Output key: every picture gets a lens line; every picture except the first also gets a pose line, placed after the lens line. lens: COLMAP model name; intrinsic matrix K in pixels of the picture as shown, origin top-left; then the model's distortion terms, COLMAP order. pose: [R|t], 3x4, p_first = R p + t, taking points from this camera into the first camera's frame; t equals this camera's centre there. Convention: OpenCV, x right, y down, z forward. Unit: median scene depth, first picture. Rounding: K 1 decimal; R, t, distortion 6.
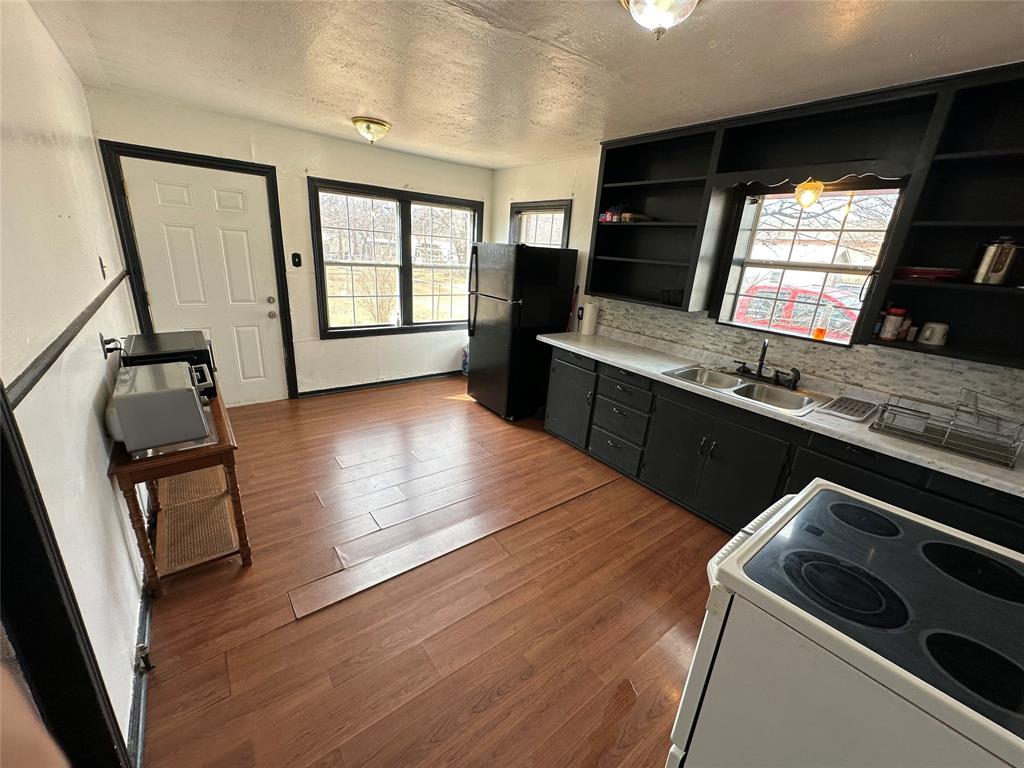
lens RADIAL K [[408.4, 0, 510.4], [0, 408.4, 382.0], [0, 0, 1]] dist [-0.003261, 0.001138]
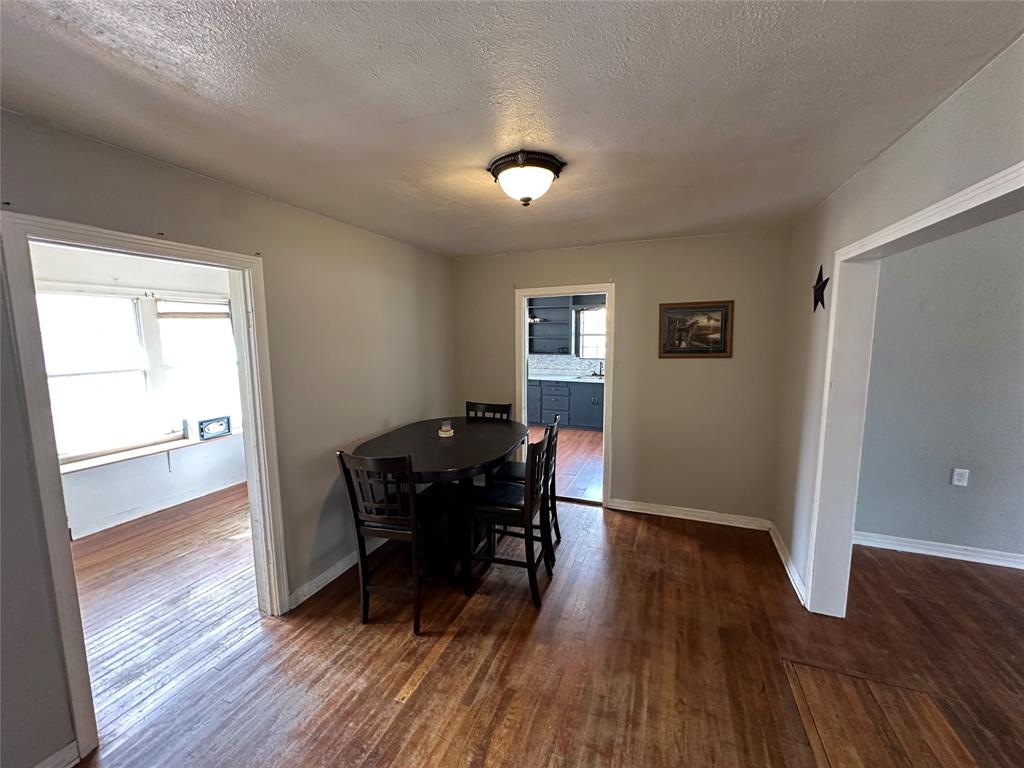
lens RADIAL K [[408.4, 0, 513.2], [0, 408.4, 378.3], [0, 0, 1]] dist [-0.003261, 0.001138]
pose [[0.853840, -0.135813, 0.502506, -1.031330], [0.227970, 0.965425, -0.126432, 0.181955], [-0.467960, 0.222509, 0.855279, -0.851472]]
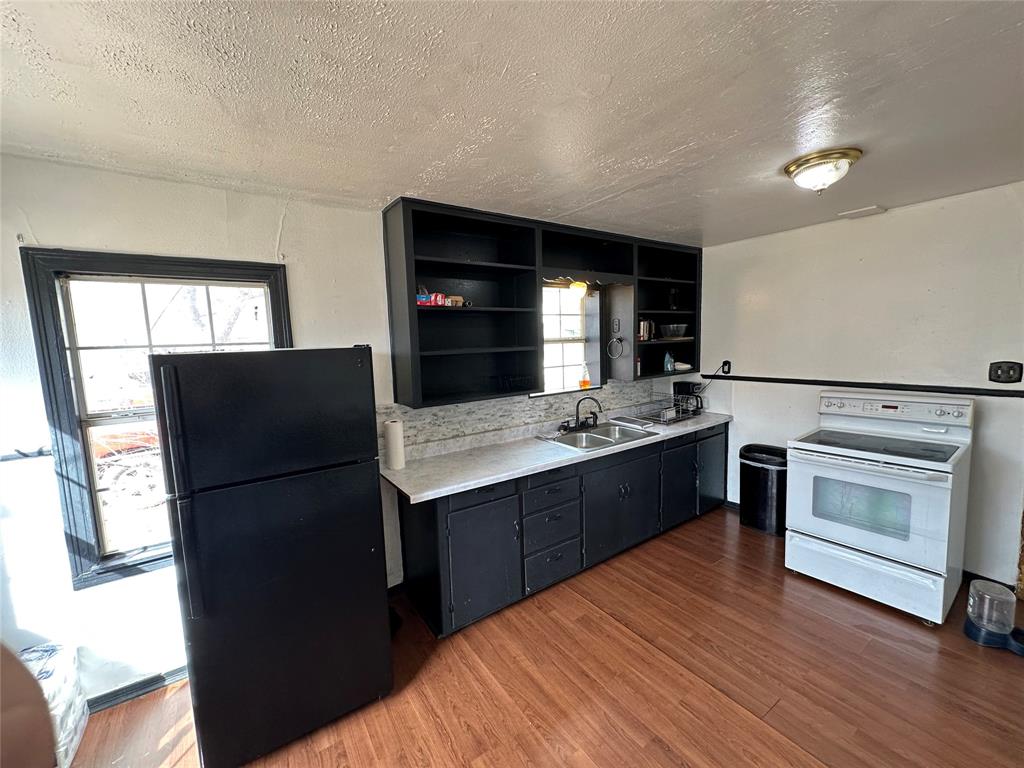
lens RADIAL K [[408.4, 0, 510.0], [0, 408.4, 384.8], [0, 0, 1]] dist [-0.003261, 0.001138]
pose [[0.052822, -0.180480, 0.982159, -0.511935], [0.347378, 0.925427, 0.151373, -0.334420], [-0.936236, 0.333184, 0.111577, 0.862611]]
